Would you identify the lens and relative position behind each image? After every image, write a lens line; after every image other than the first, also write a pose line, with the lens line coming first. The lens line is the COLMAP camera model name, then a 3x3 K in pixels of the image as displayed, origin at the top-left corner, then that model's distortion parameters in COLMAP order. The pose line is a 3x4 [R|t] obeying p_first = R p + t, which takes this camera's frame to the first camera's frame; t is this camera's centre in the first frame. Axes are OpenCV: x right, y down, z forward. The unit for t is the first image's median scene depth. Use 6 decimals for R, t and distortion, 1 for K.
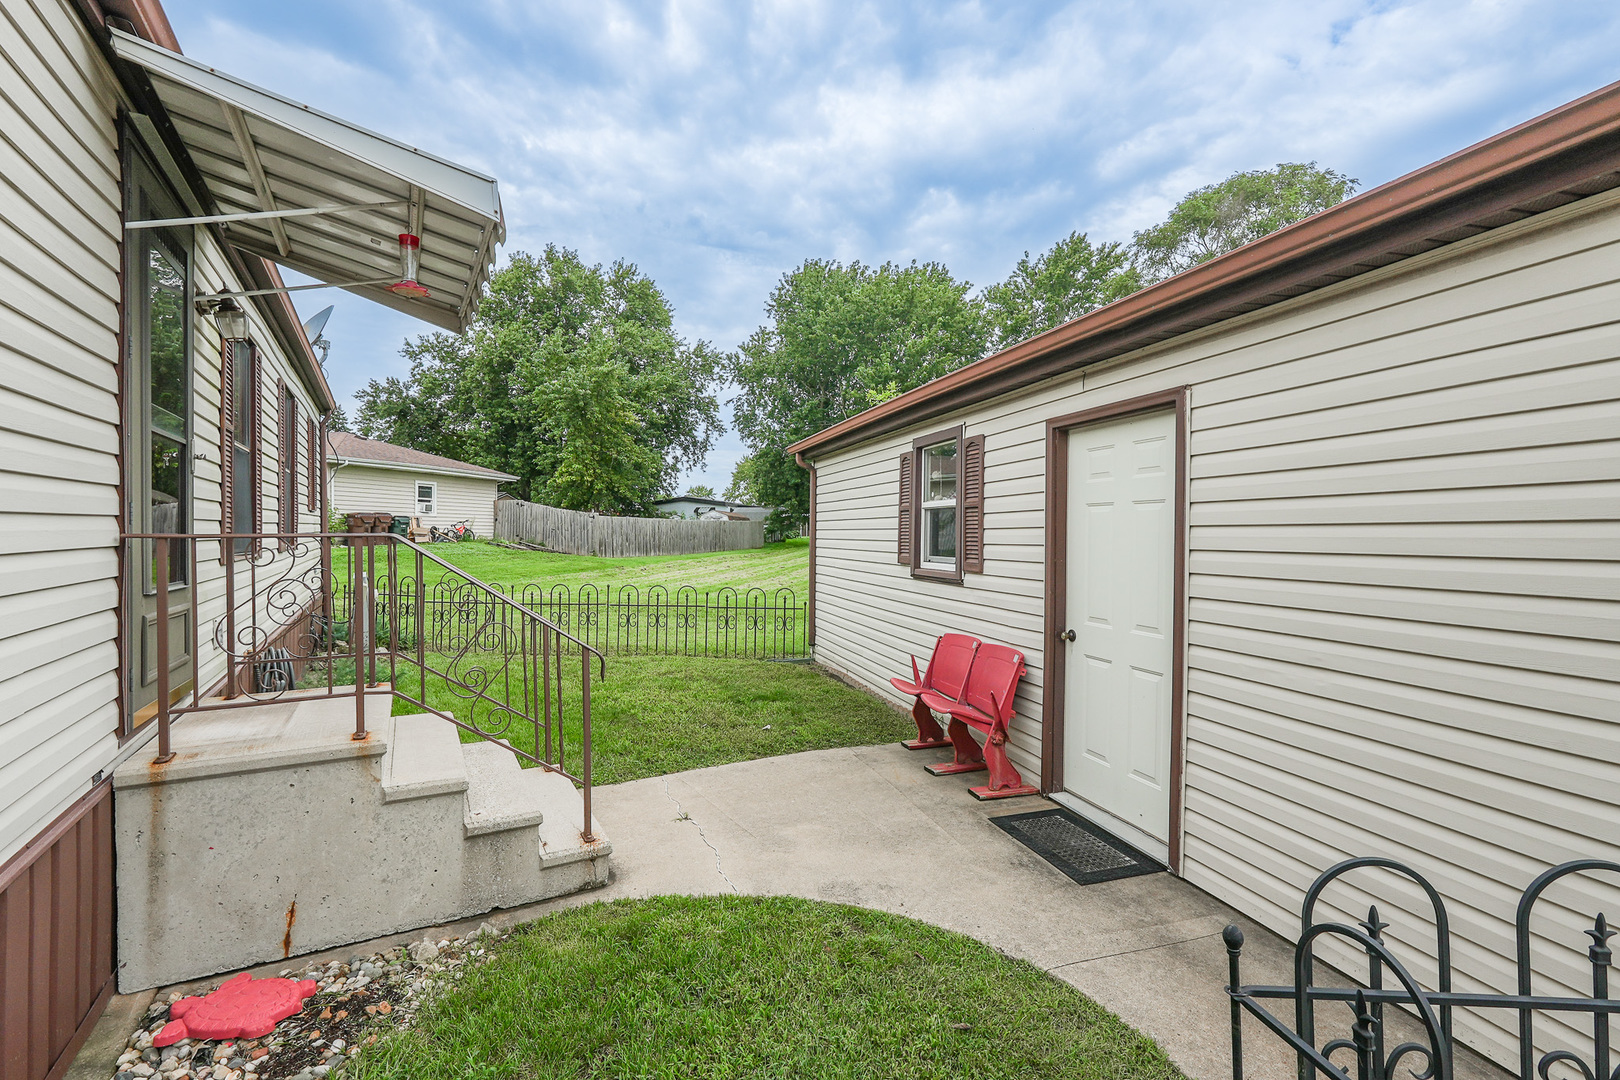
lens RADIAL K [[743.7, 0, 810.0], [0, 743.7, 540.0], [0, 0, 1]] dist [-0.012449, 0.006995]
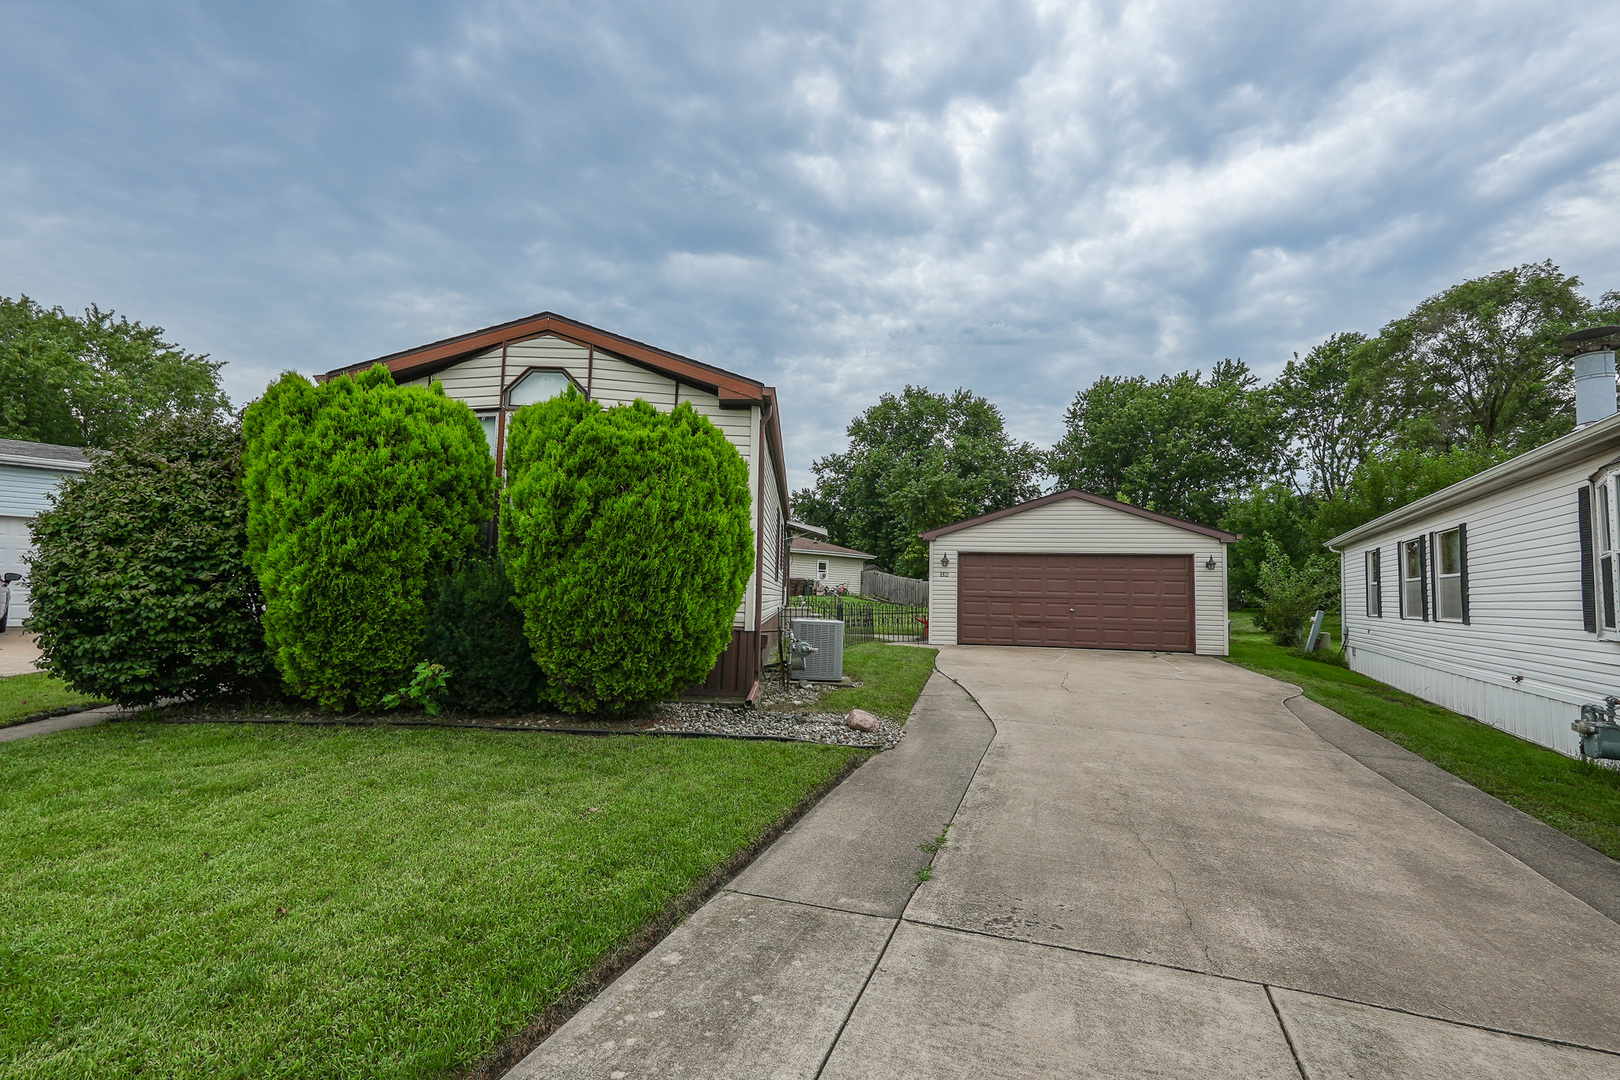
lens RADIAL K [[741.9, 0, 807.4], [0, 741.9, 568.9], [0, 0, 1]] dist [-0.022509, 0.009375]
pose [[0.876630, -0.000504, -0.481165, 0.150488], [-0.025384, 0.998558, -0.047293, 0.012488], [0.480495, 0.053672, 0.875353, -0.282130]]
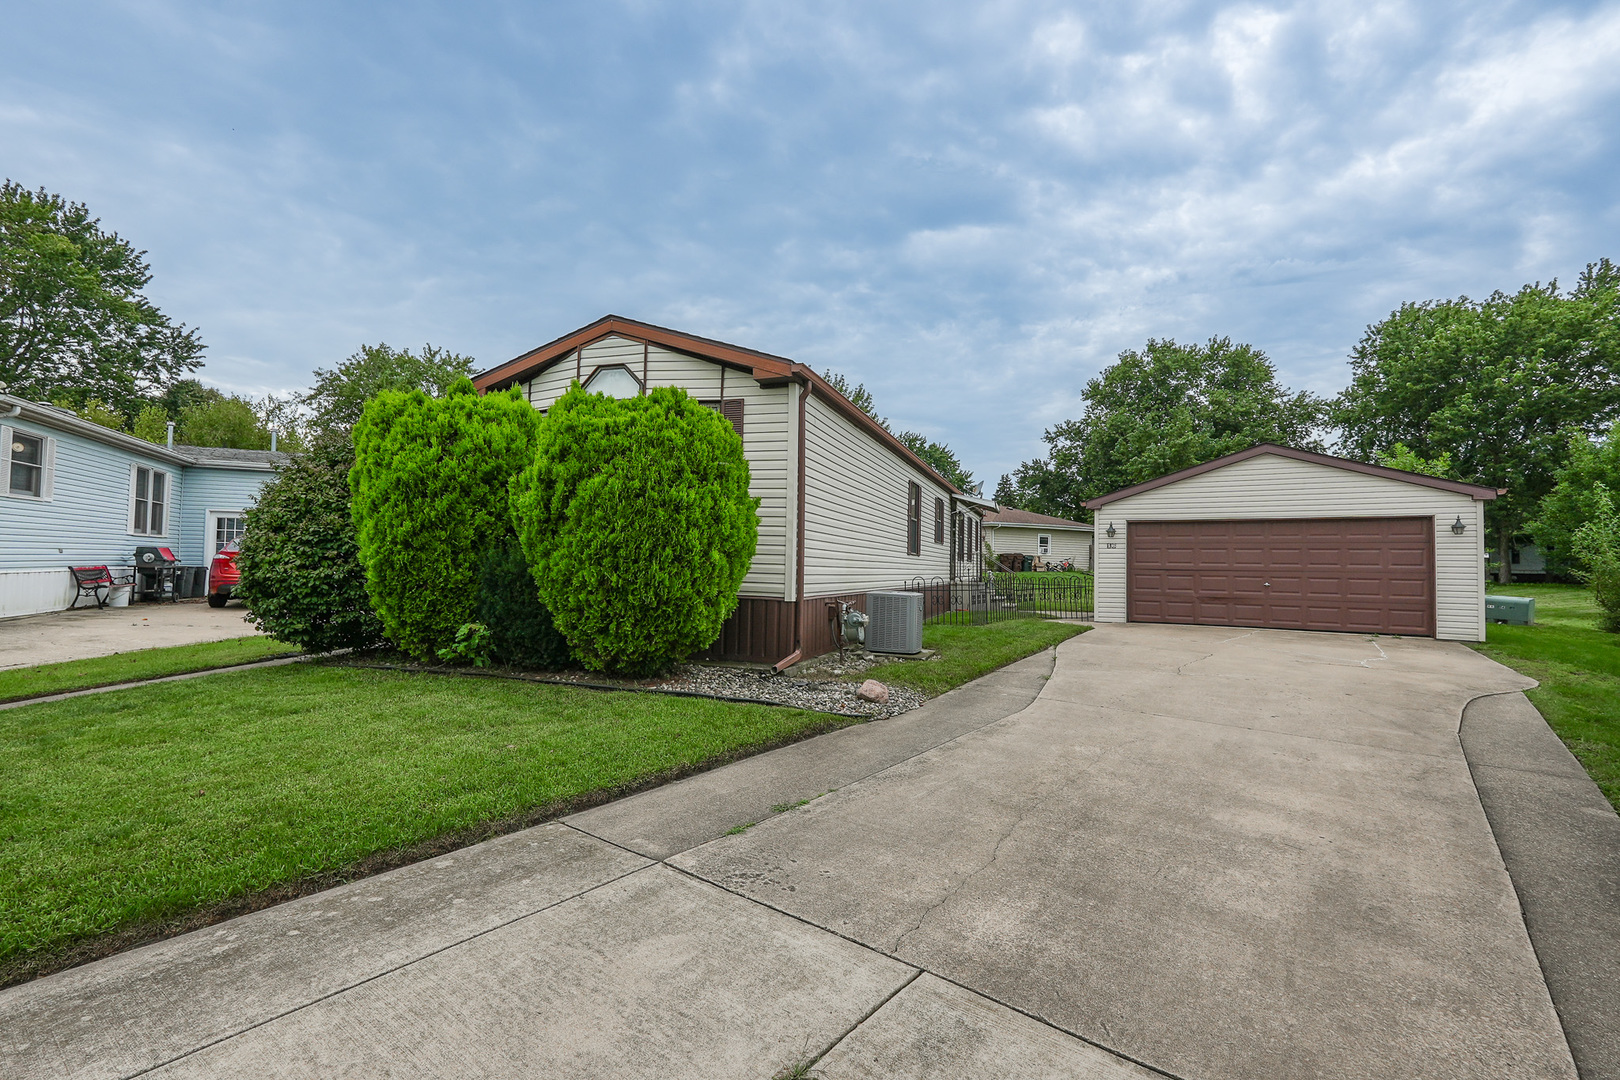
lens RADIAL K [[743.7, 0, 810.0], [0, 743.7, 540.0], [0, 0, 1]] dist [-0.012449, 0.006995]
pose [[0.673496, -0.020409, -0.738910, 0.185981], [-0.022455, 0.998593, -0.048048, 0.012771], [0.738850, 0.048952, 0.672089, -0.259094]]
